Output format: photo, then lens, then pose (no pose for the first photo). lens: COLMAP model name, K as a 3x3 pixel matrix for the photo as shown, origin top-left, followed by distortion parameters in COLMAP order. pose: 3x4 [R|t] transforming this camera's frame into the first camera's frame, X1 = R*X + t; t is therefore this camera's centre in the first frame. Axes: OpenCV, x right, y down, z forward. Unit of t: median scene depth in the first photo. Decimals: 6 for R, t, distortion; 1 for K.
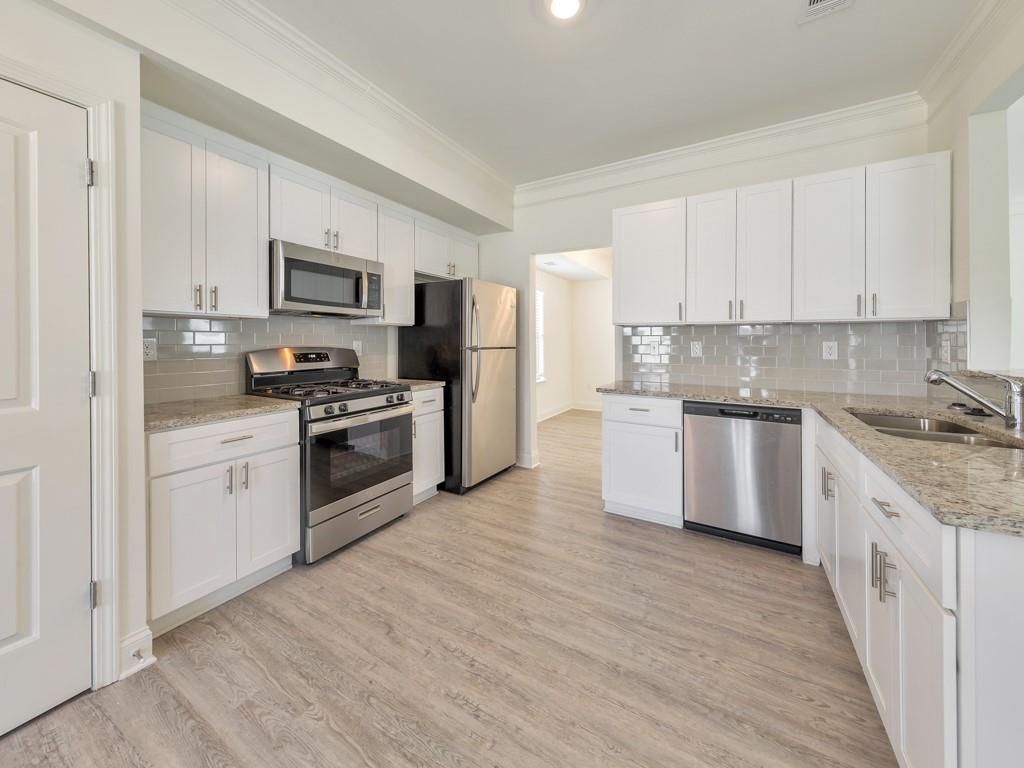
lens RADIAL K [[371.5, 0, 512.0], [0, 371.5, 384.0], [0, 0, 1]] dist [0.000058, -0.000112]
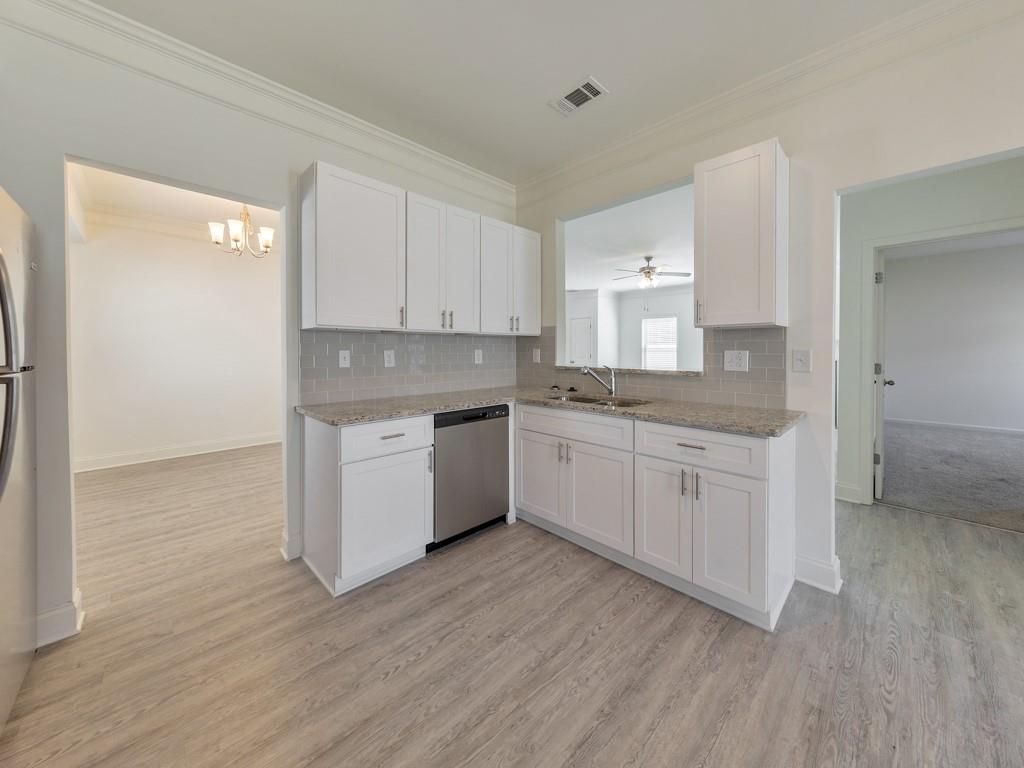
lens RADIAL K [[372.7, 0, 514.7], [0, 372.7, 376.5], [0, 0, 1]] dist [0.002108, -0.000122]
pose [[0.258422, -0.072828, 0.963283, -0.414706], [0.112232, 0.992665, 0.044940, -0.077083], [-0.959490, 0.096498, 0.264701, 0.631170]]
